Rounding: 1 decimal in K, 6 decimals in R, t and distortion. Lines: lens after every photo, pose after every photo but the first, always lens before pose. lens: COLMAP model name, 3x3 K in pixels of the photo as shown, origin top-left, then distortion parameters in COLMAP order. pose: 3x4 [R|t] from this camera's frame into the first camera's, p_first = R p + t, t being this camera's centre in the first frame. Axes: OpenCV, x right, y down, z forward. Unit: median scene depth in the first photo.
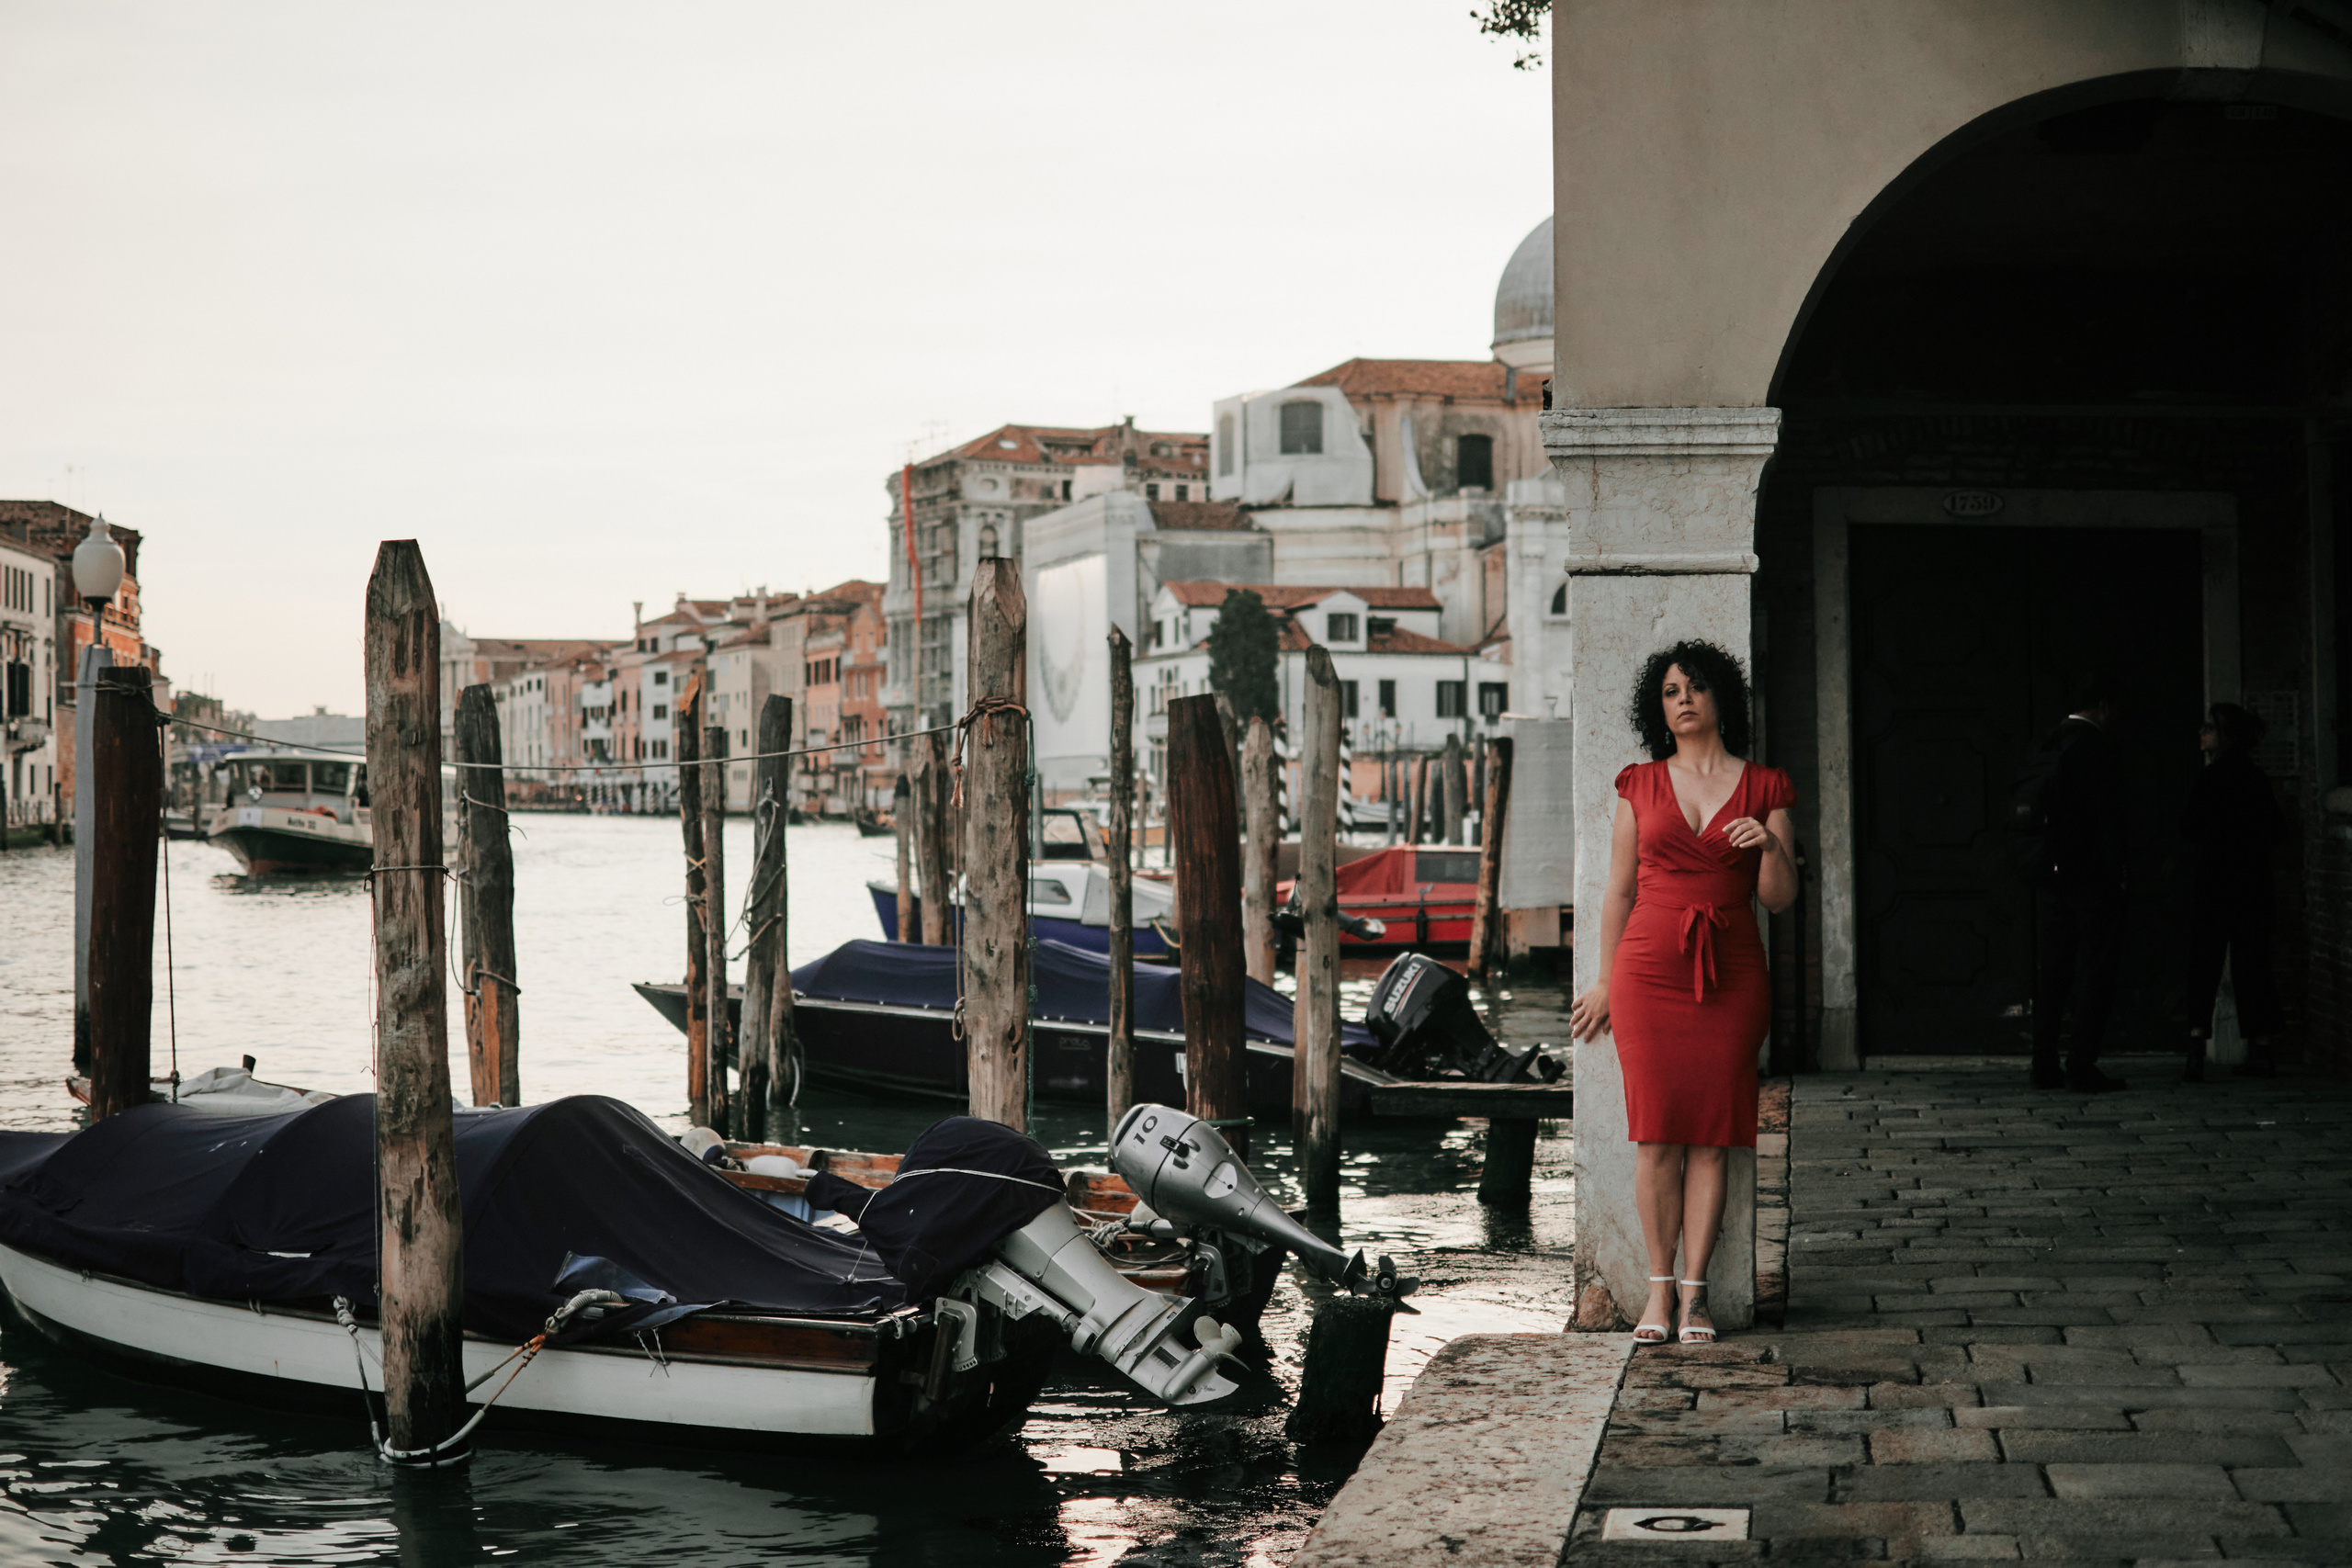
lens RADIAL K [[4476.0, 0, 1176.0], [0, 4476.0, 784.0], [0, 0, 1]] dist [-0.314080, 0.132360]
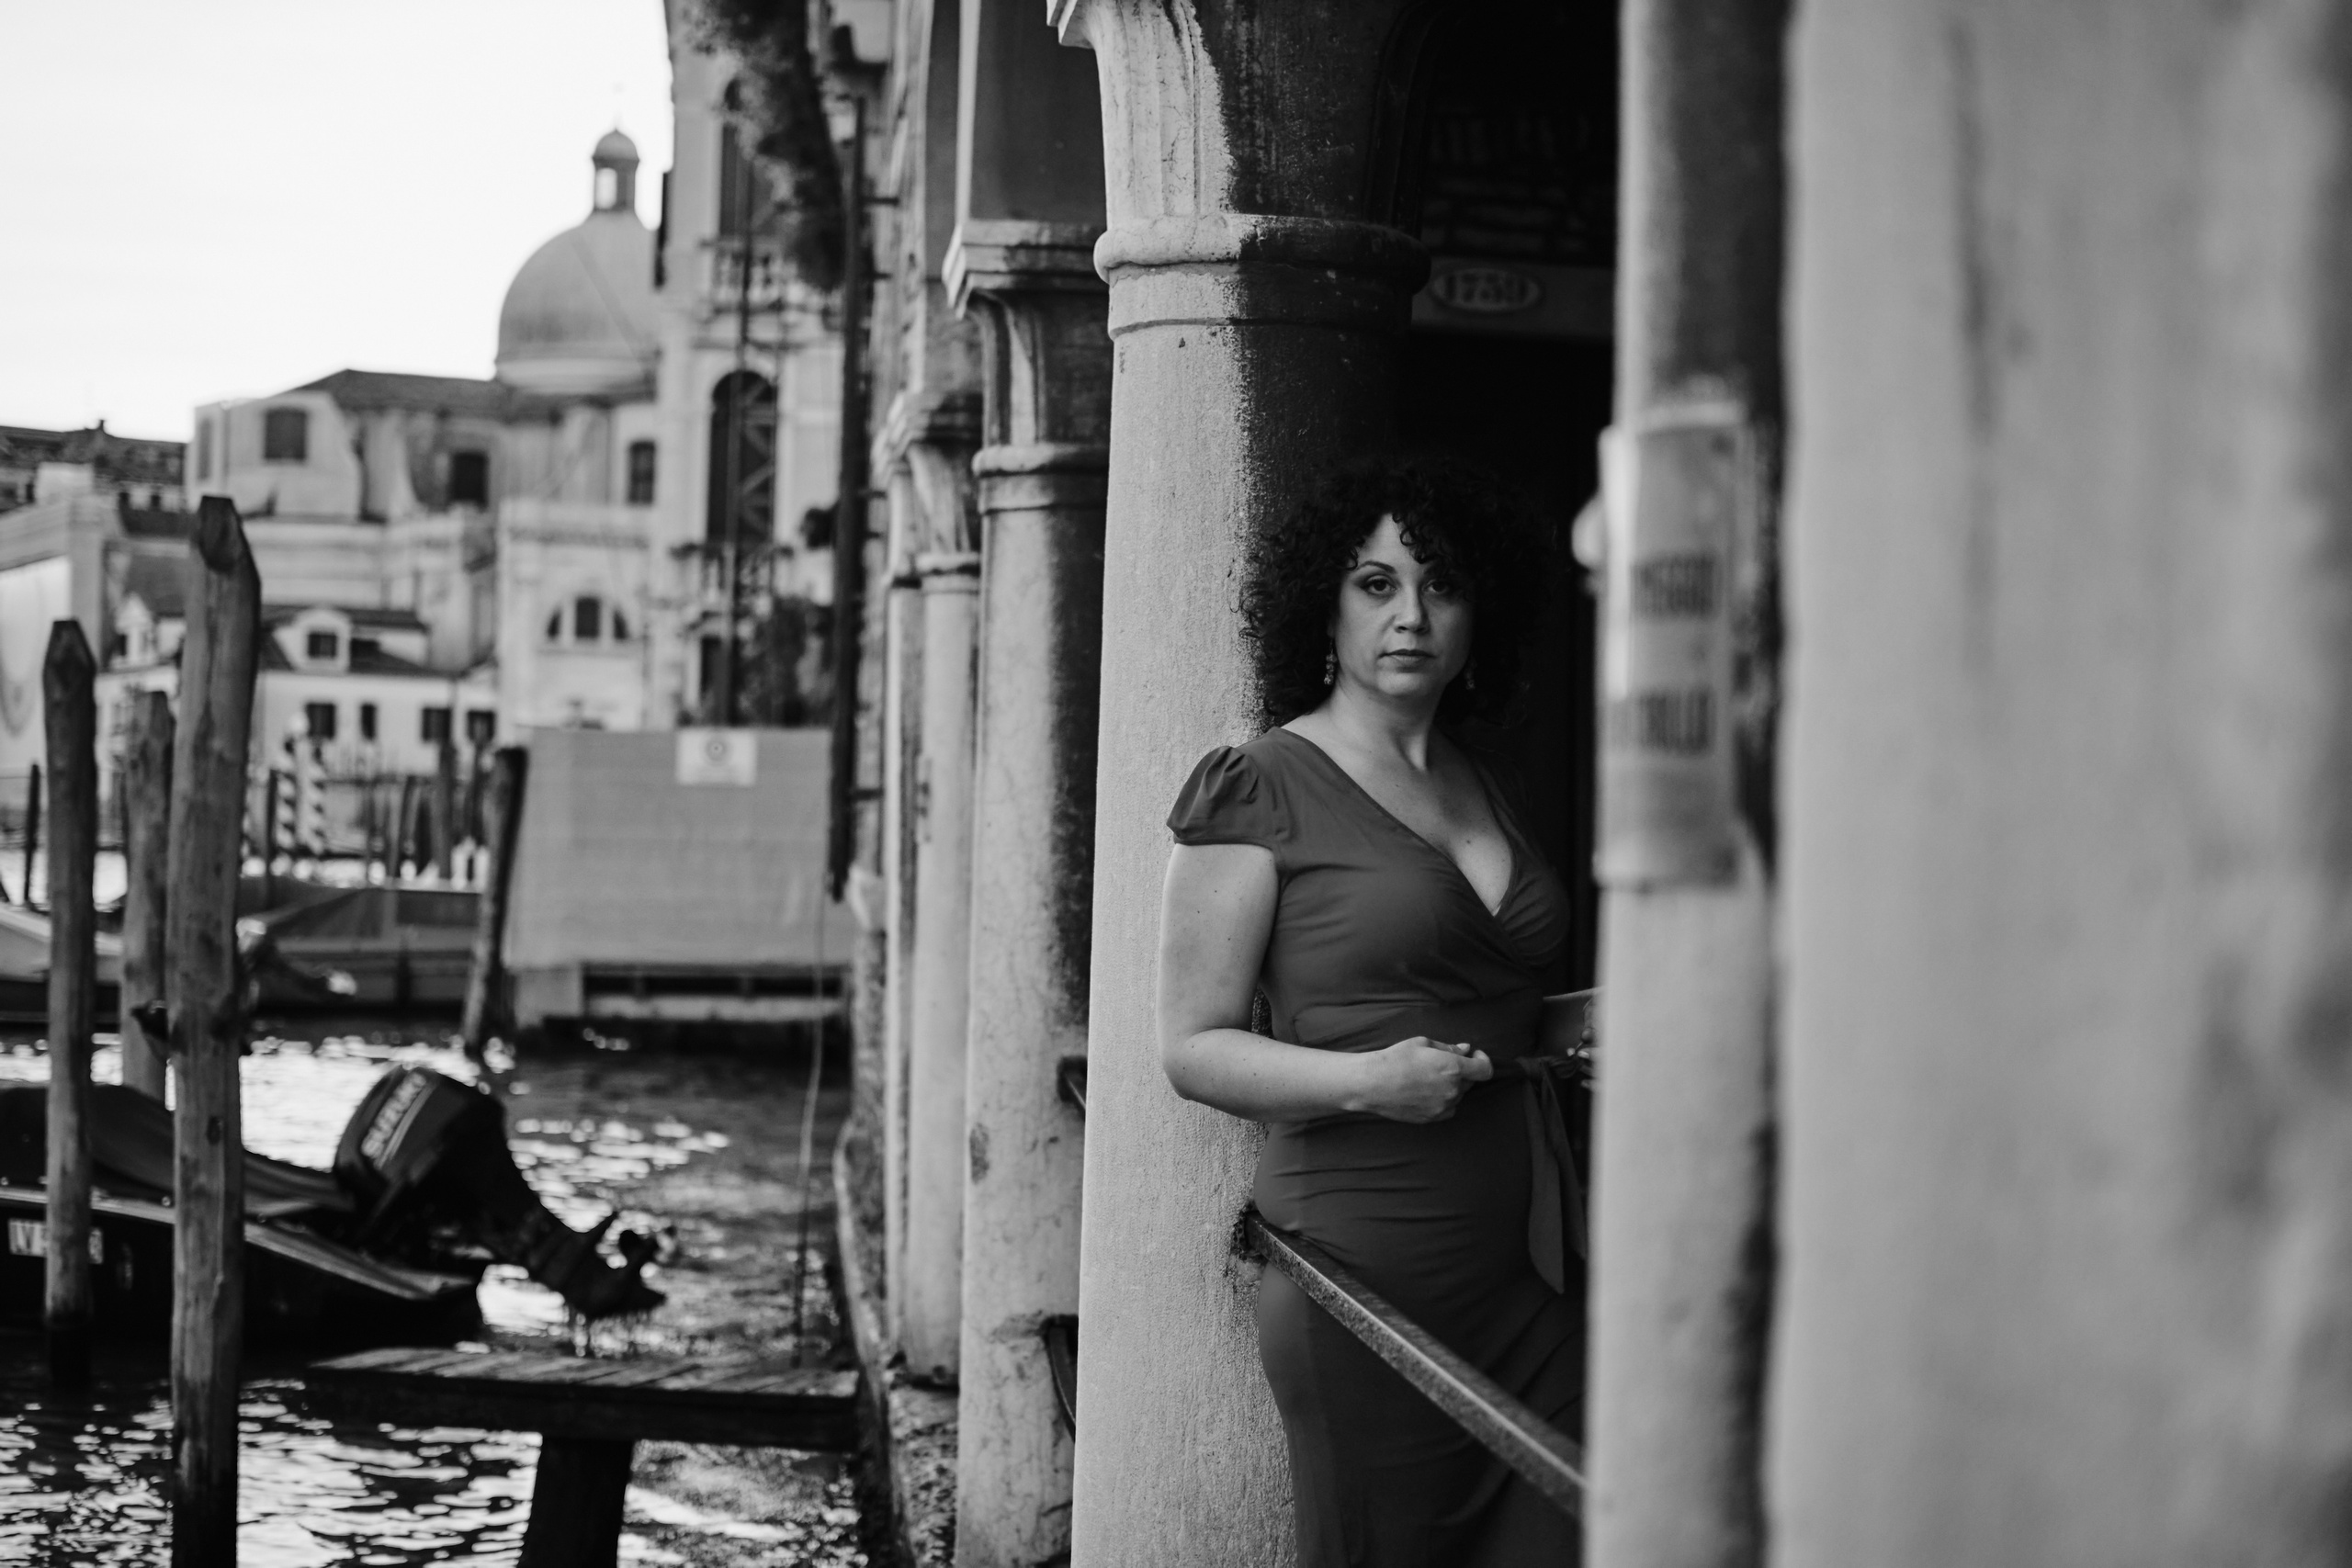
lens RADIAL K [[3482.2, 0, 1176.0], [0, 3482.2, 784.0], [0, 0, 1]] dist [-0.035198, -0.068270]
pose [[0.961931, 0.030373, 0.271600, 0.011967], [-0.026824, 0.999499, -0.016772, 0.001988], [-0.271973, 0.008848, 0.962264, 0.238087]]
